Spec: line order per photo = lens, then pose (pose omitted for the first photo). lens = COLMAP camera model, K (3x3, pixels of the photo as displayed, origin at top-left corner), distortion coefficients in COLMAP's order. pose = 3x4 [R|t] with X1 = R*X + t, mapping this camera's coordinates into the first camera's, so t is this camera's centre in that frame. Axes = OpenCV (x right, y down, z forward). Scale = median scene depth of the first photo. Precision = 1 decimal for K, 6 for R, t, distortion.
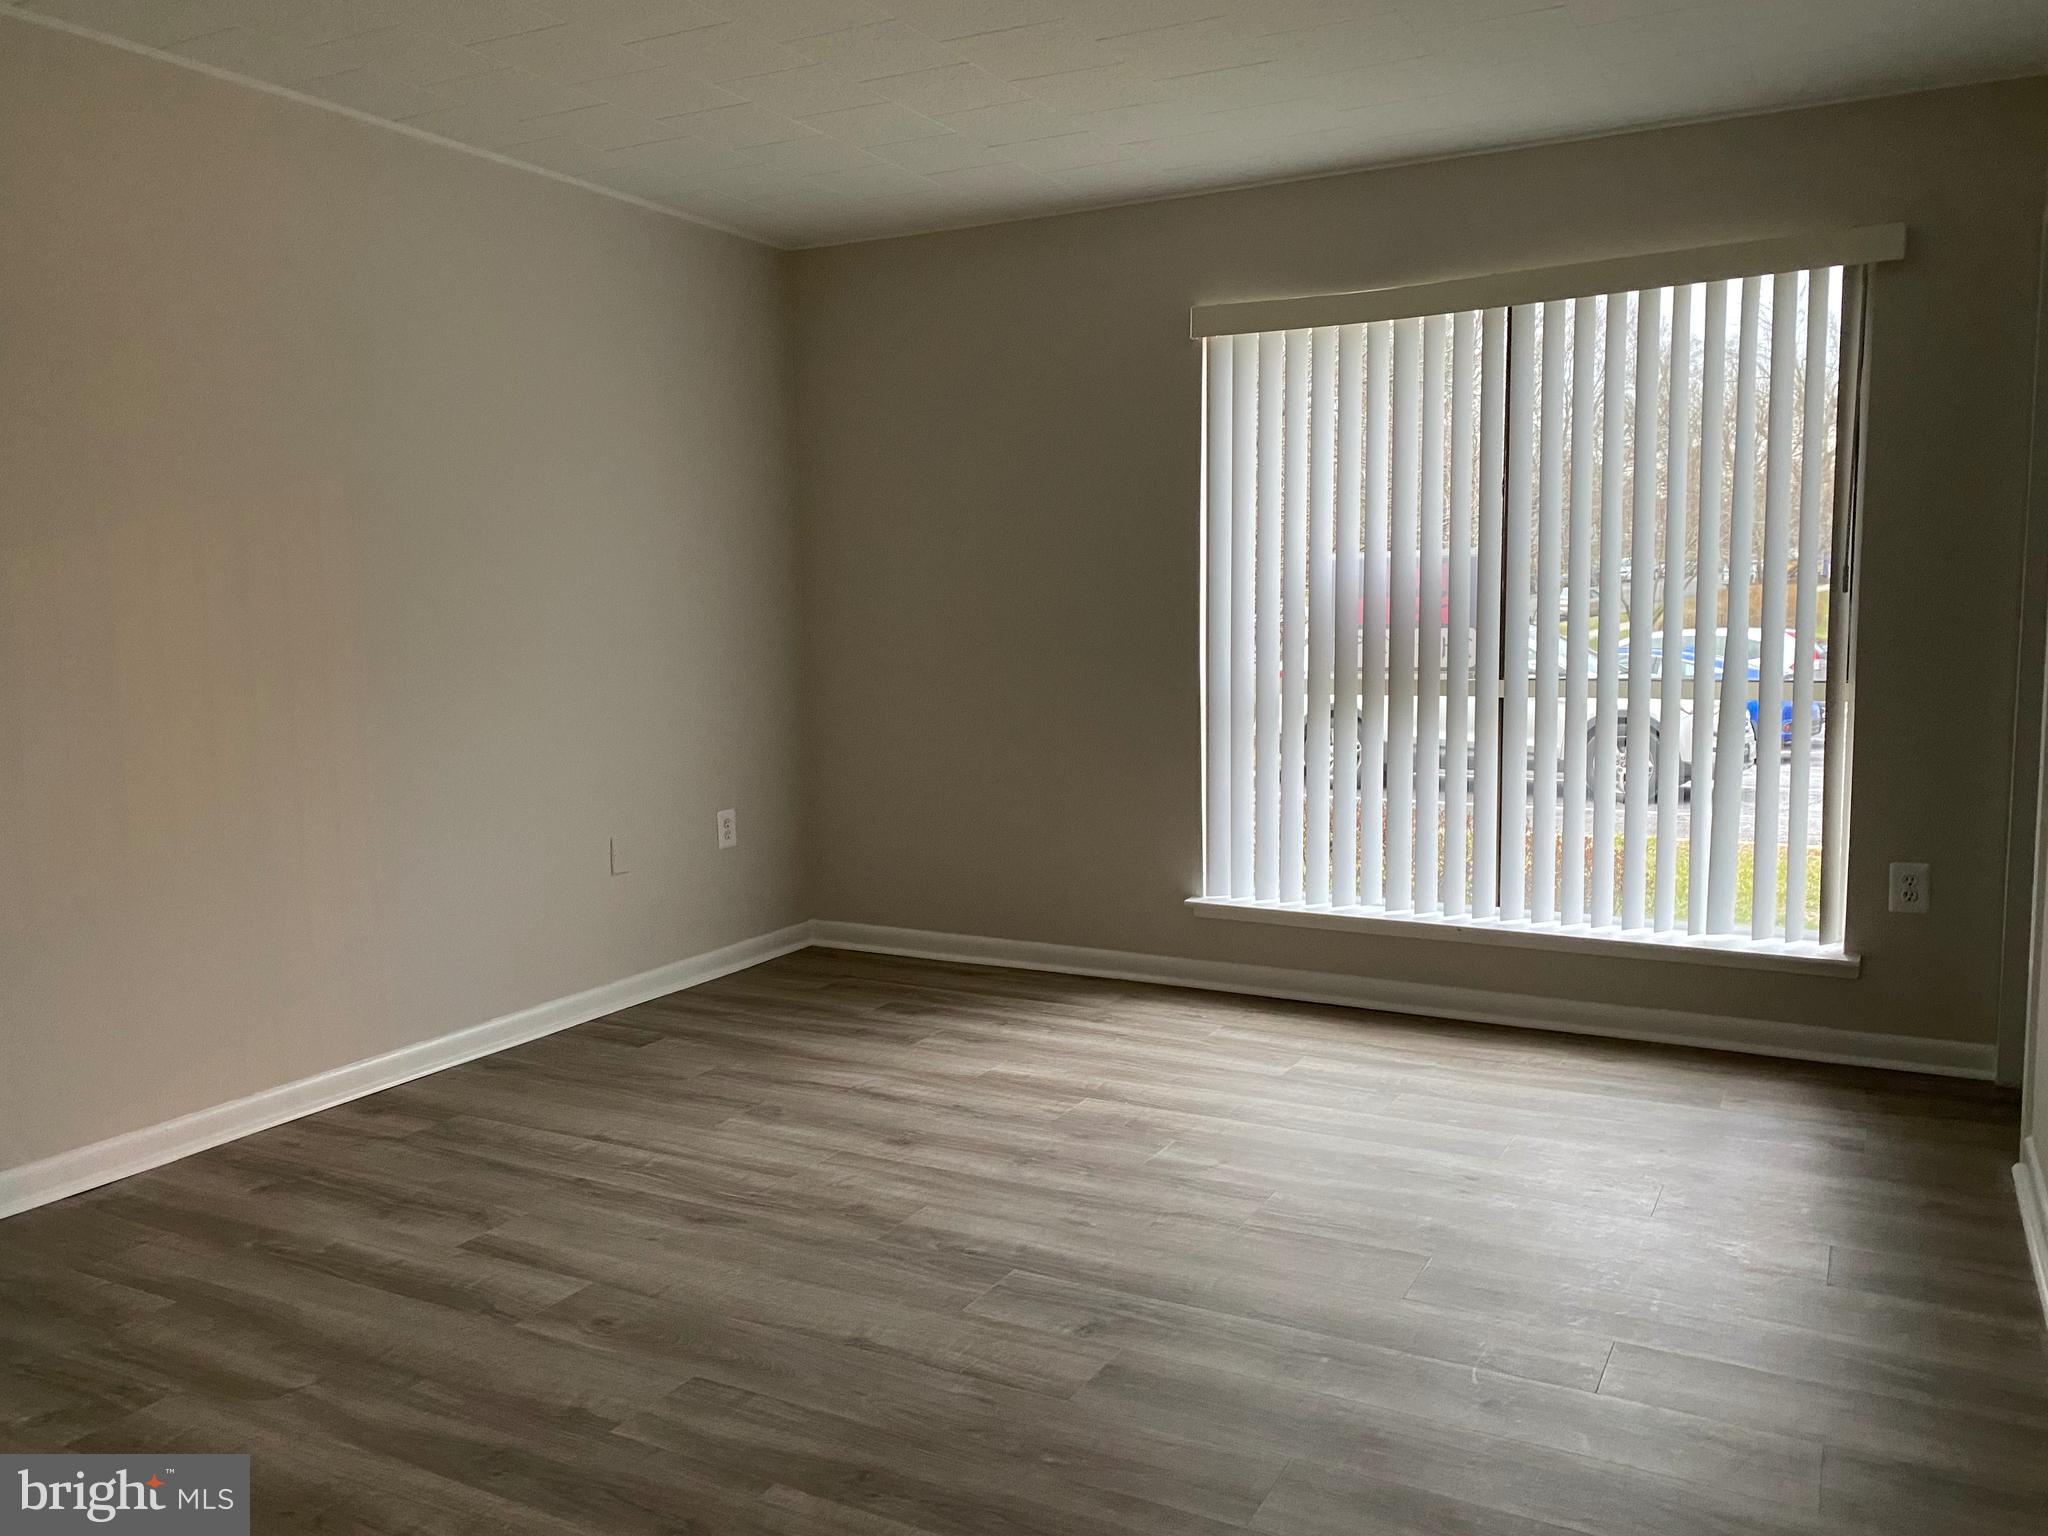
lens RADIAL K [[1502.3, 0, 1024.0], [0, 1502.3, 768.0], [0, 0, 1]] dist [-0.060428, 0.000222]
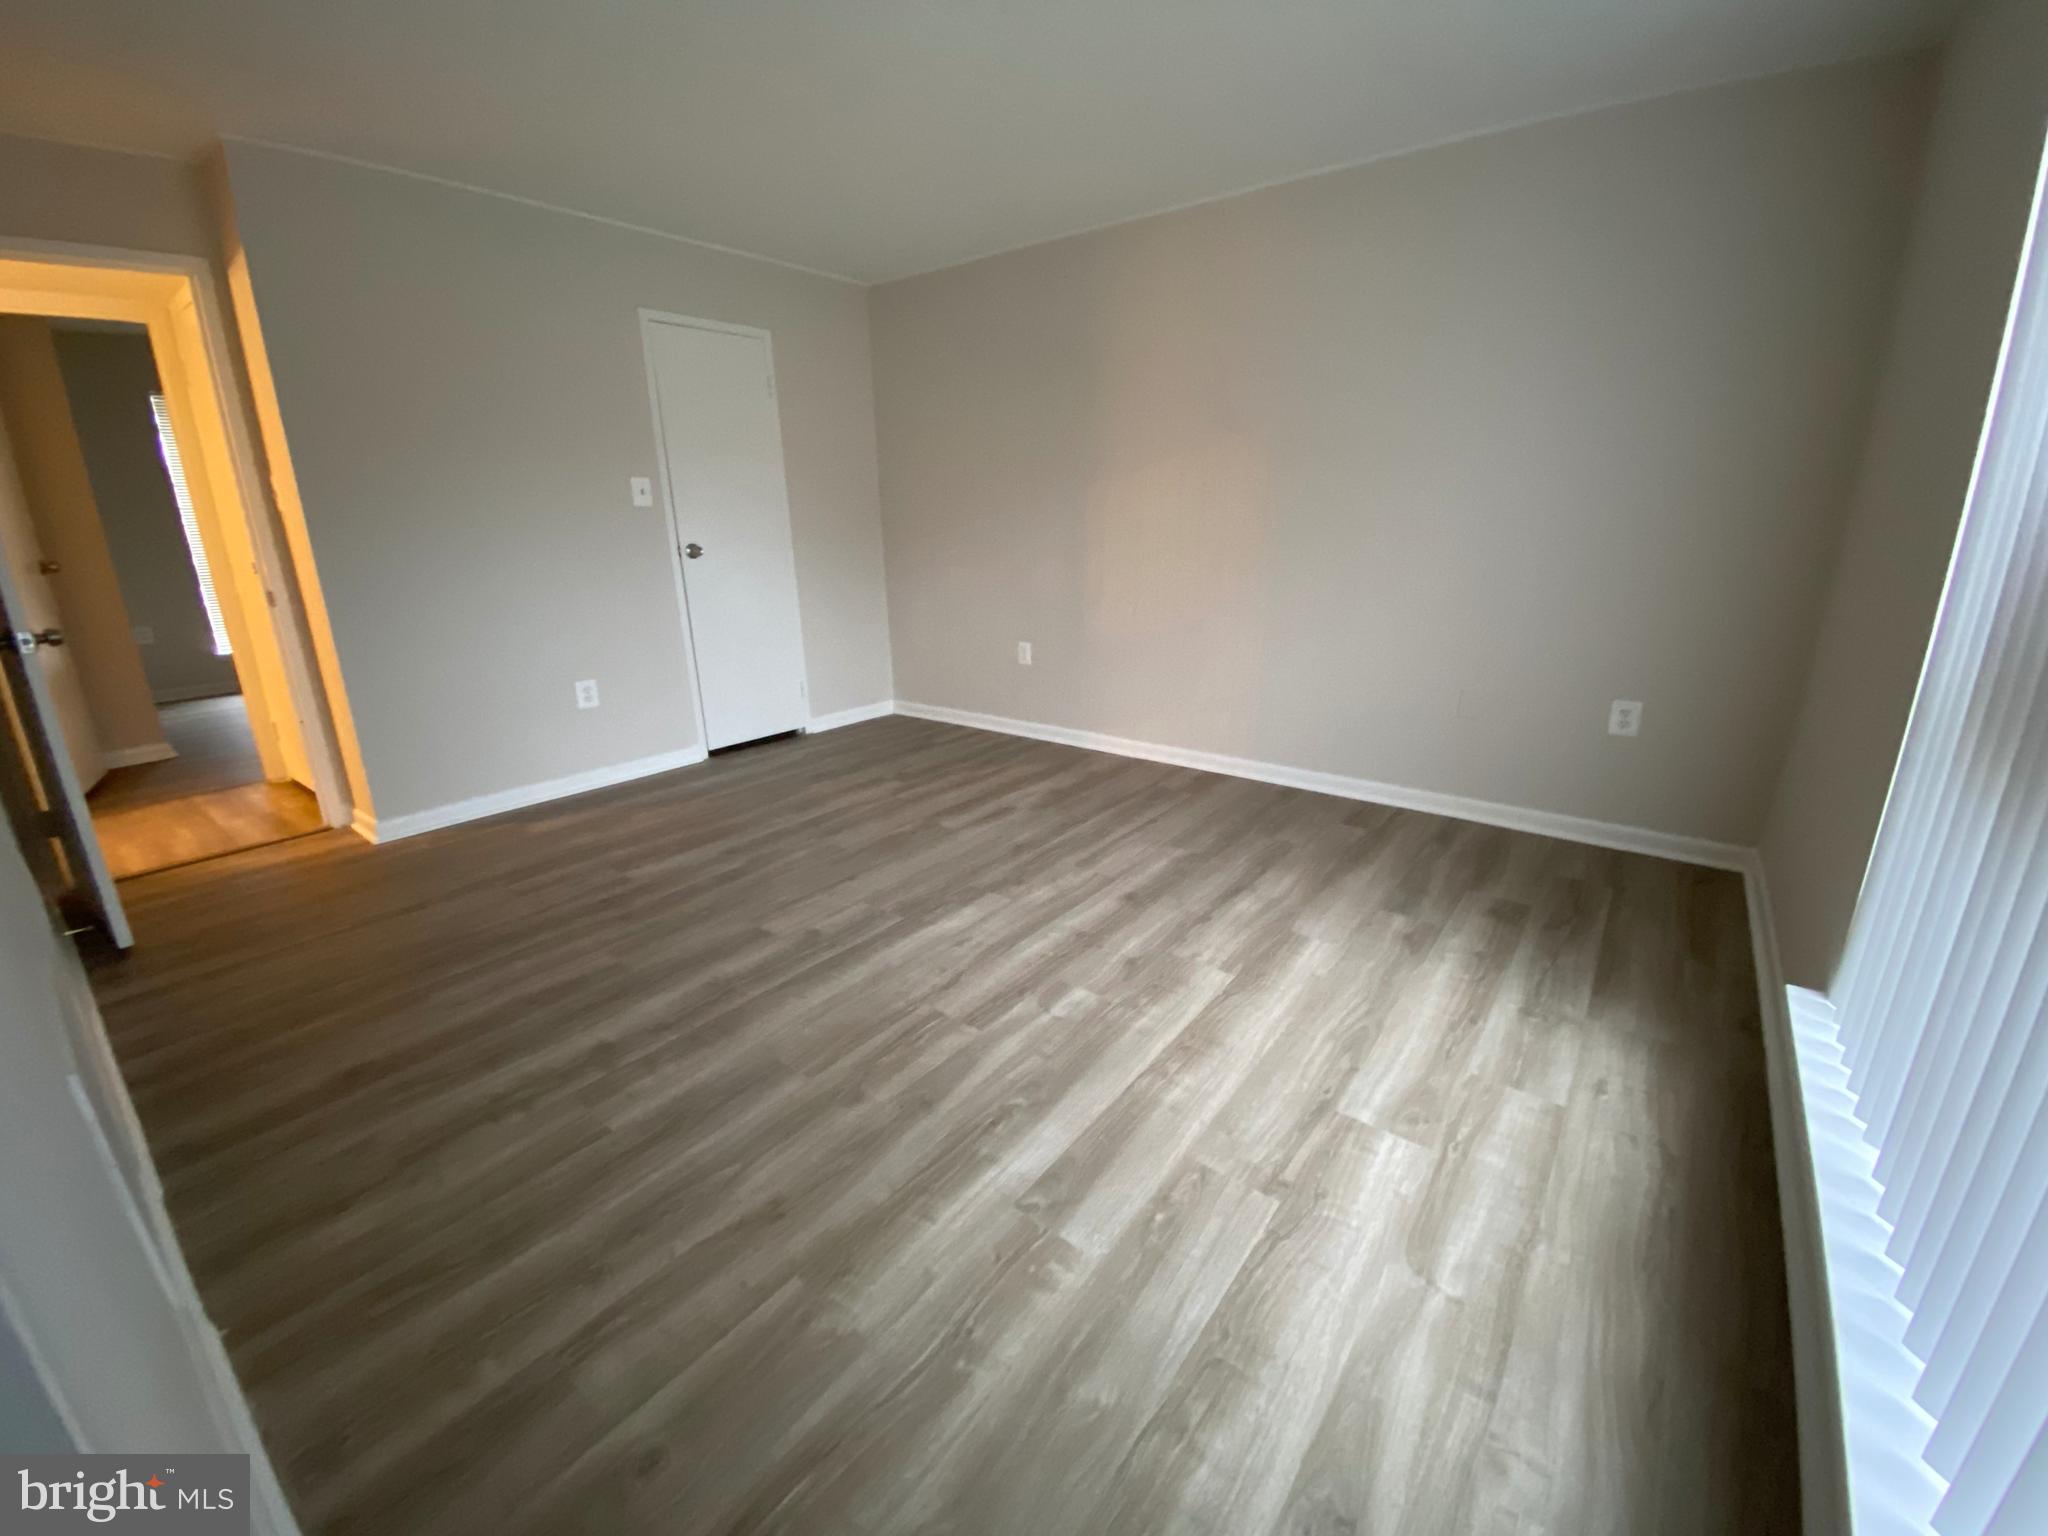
lens RADIAL K [[866.9, 0, 1024.0], [0, 866.9, 768.0], [0, 0, 1]] dist [0.000083, -0.013091]
pose [[-0.154931, 0.306574, -0.939153, 0.647394], [-0.103822, 0.940315, 0.324081, -0.115516], [0.982455, 0.147715, -0.113855, 0.953184]]
